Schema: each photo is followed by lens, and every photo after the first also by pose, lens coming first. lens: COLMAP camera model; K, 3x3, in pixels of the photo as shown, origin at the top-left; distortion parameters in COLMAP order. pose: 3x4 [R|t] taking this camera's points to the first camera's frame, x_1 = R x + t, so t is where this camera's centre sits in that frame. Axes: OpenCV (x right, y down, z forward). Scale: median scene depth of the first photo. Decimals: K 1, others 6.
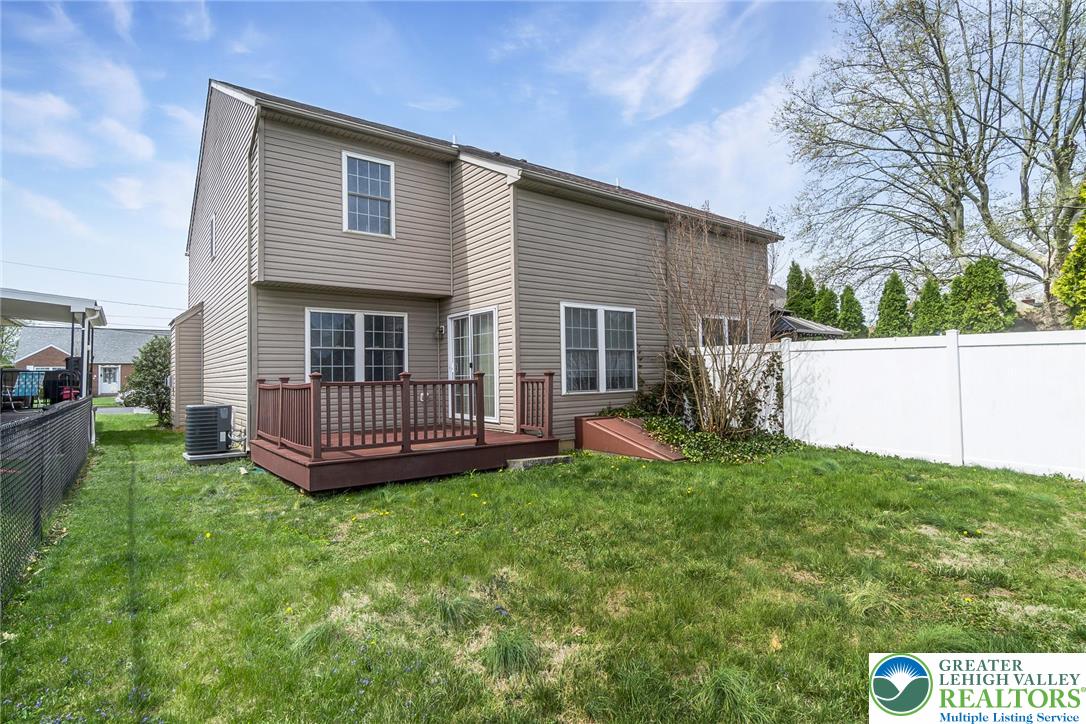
lens RADIAL K [[544.7, 0, 544.1], [0, 544.7, 355.2], [0, 0, 1]] dist [-0.003404, -0.002024]
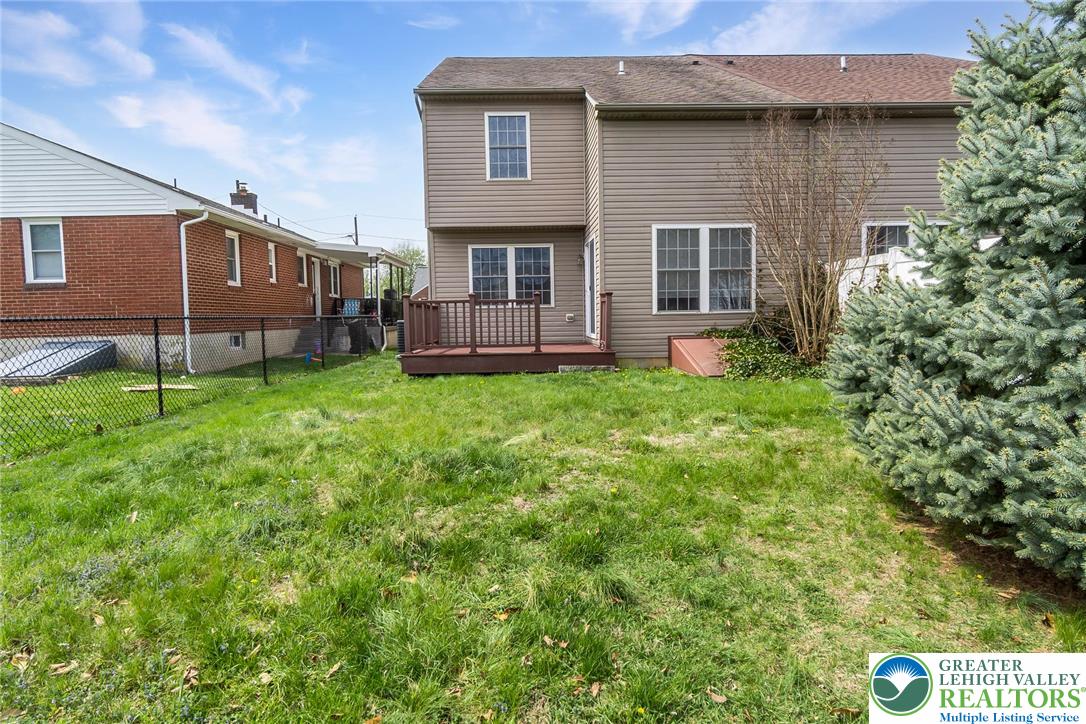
lens RADIAL K [[605.3, 0, 542.3], [0, 605.3, 362.7], [0, 0, 1]] dist [-0.017452, -0.001145]
pose [[0.821852, 0.049925, -0.567509, 0.519927], [0.026489, 0.991727, 0.125605, 0.012607], [0.569085, -0.118261, 0.813730, -0.087945]]
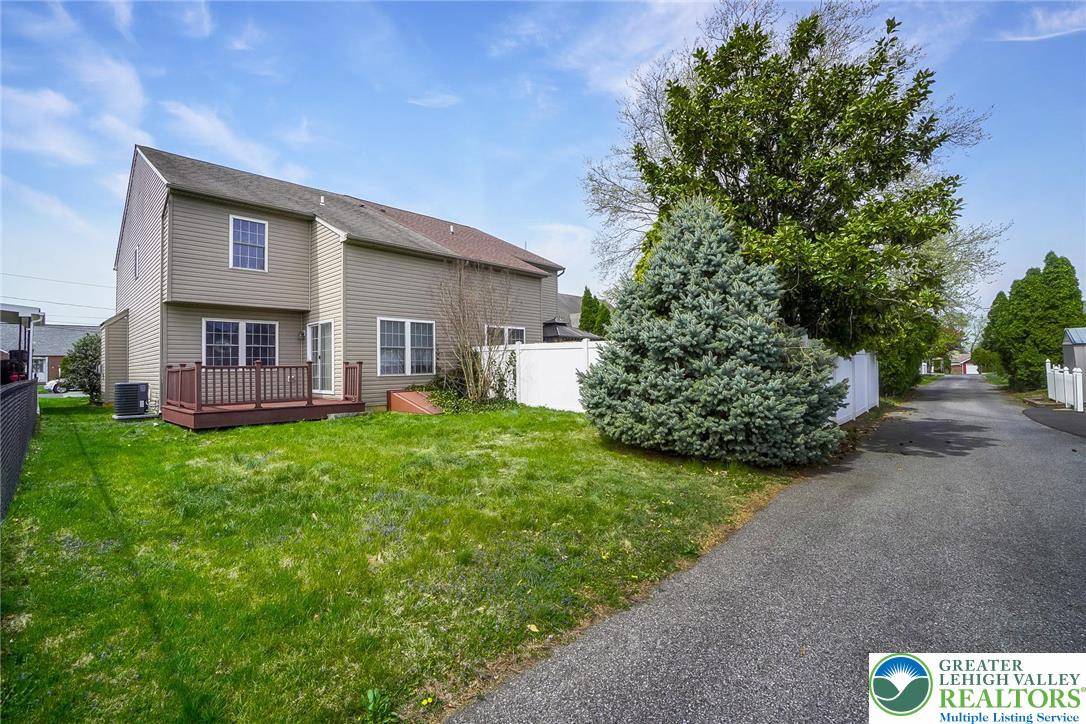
lens RADIAL K [[467.0, 0, 513.8], [0, 467.0, 352.0], [0, 0, 1]] dist [-0.013693, 0.001551]
pose [[0.991136, 0.006849, 0.132676, 0.239283], [-0.007101, 0.999974, 0.001422, -0.001912], [-0.132662, -0.002352, 0.991158, -0.375304]]
